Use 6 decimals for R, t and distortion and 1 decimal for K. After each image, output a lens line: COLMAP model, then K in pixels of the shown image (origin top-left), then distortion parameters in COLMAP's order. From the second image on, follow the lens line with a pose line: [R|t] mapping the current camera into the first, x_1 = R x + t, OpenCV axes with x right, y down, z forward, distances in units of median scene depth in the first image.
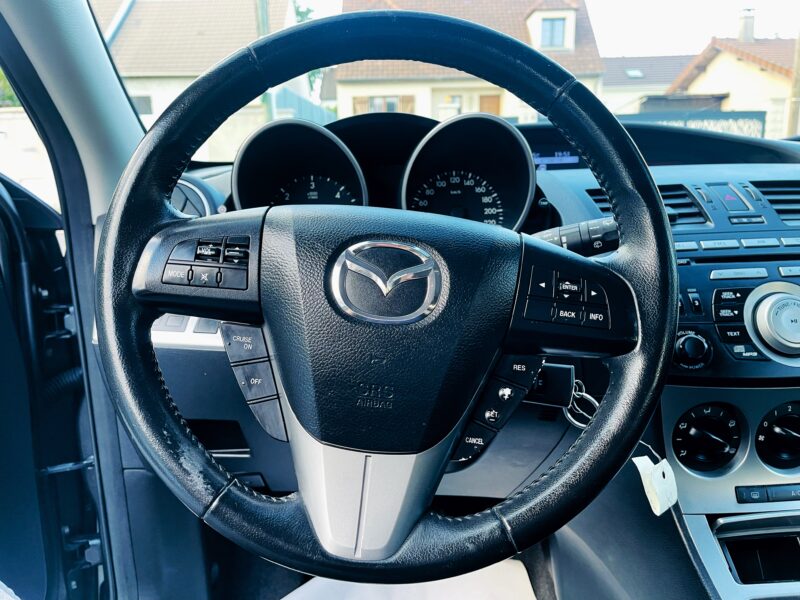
lens RADIAL K [[606.0, 0, 398.5], [0, 606.0, 298.8], [0, 0, 1]] dist [0.031848, -0.033892]
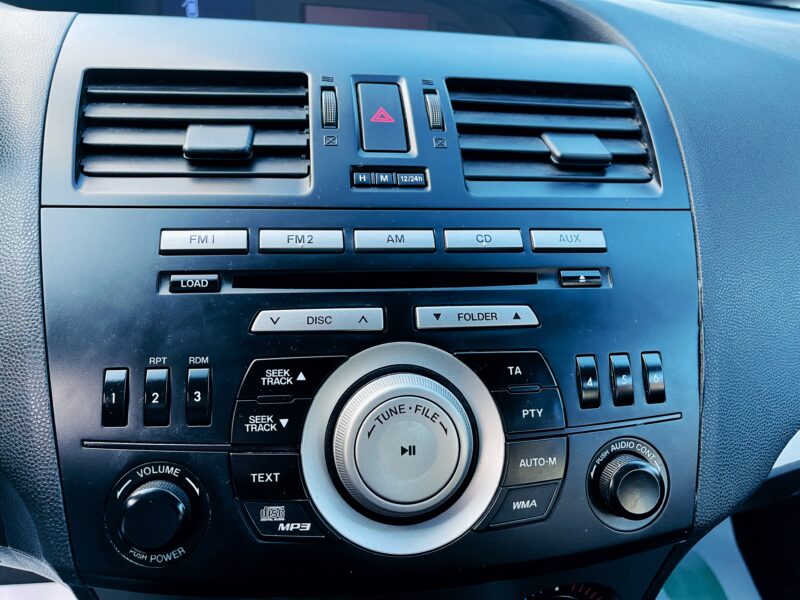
lens RADIAL K [[606.0, 0, 400.5], [0, 606.0, 304.6], [0, 0, 1]] dist [0.031848, -0.033892]
pose [[0.992654, 0.027111, 0.117908, 0.564323], [-0.056357, 0.965993, 0.252351, -0.161628], [-0.107056, -0.257143, 0.960425, 0.592310]]
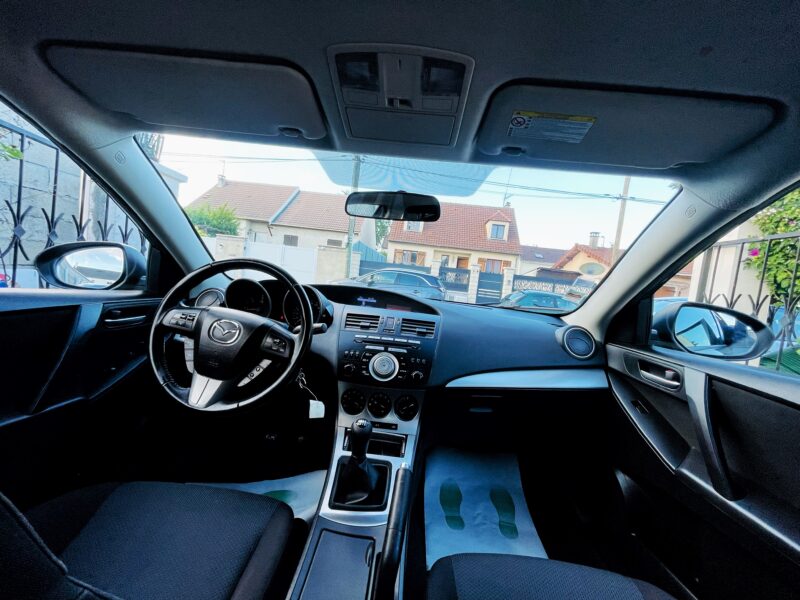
lens RADIAL K [[323.9, 0, 398.8], [0, 323.9, 298.2], [0, 0, 1]] dist [-0.000787, -0.000001]
pose [[0.988517, 0.134373, -0.069122, 0.752175], [-0.144073, 0.976062, -0.162929, -0.037701], [0.045575, 0.171016, 0.984214, -0.606430]]
